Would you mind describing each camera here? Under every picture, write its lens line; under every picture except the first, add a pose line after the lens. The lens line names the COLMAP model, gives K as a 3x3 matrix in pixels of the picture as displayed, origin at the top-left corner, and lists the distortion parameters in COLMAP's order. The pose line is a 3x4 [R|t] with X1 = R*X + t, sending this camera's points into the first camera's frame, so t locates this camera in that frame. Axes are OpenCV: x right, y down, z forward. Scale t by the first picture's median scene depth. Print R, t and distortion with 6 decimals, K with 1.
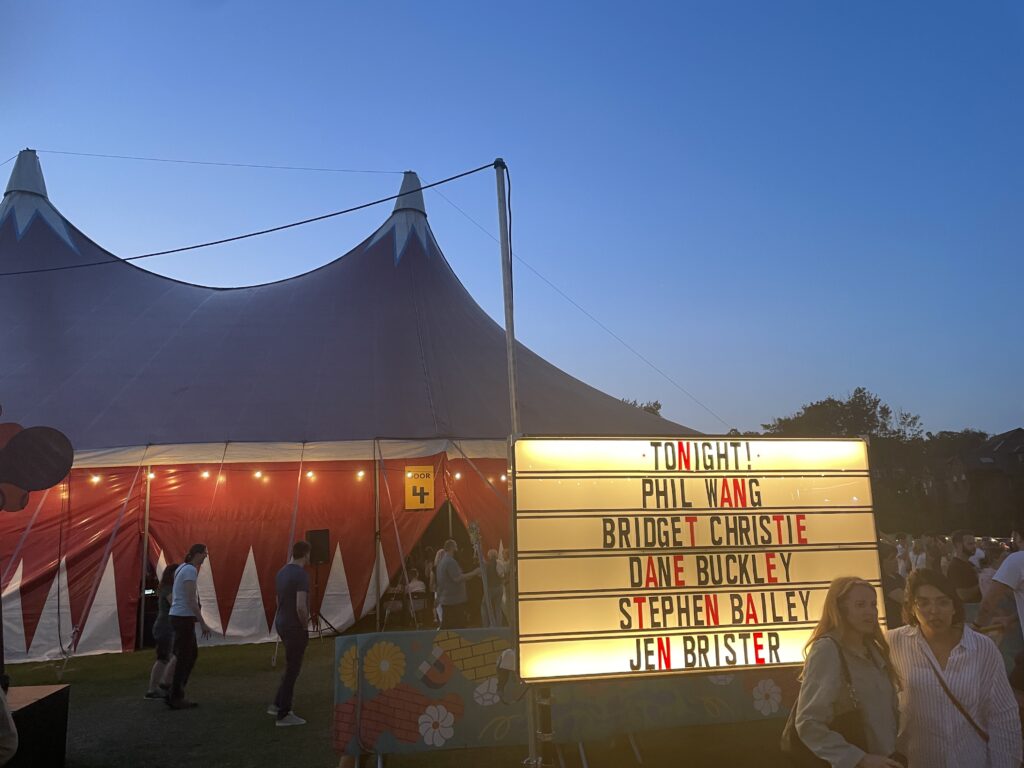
lens RADIAL K [[775.4, 0, 512.0], [0, 775.4, 384.0], [0, 0, 1]] dist [0.115889, -0.164630]
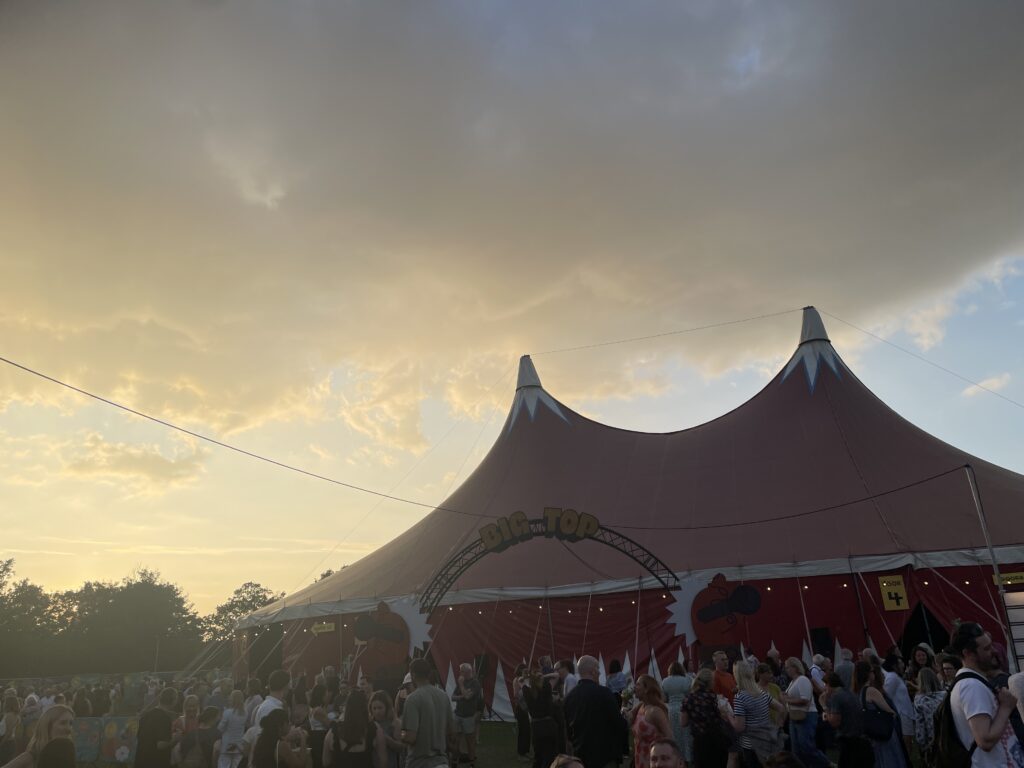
lens RADIAL K [[775.4, 0, 512.0], [0, 775.4, 384.0], [0, 0, 1]] dist [0.115889, -0.164630]
pose [[0.876413, -0.170508, -0.450364, -0.022113], [0.116970, 0.982584, -0.144381, -0.094341], [0.467138, 0.073859, 0.881094, -0.490745]]
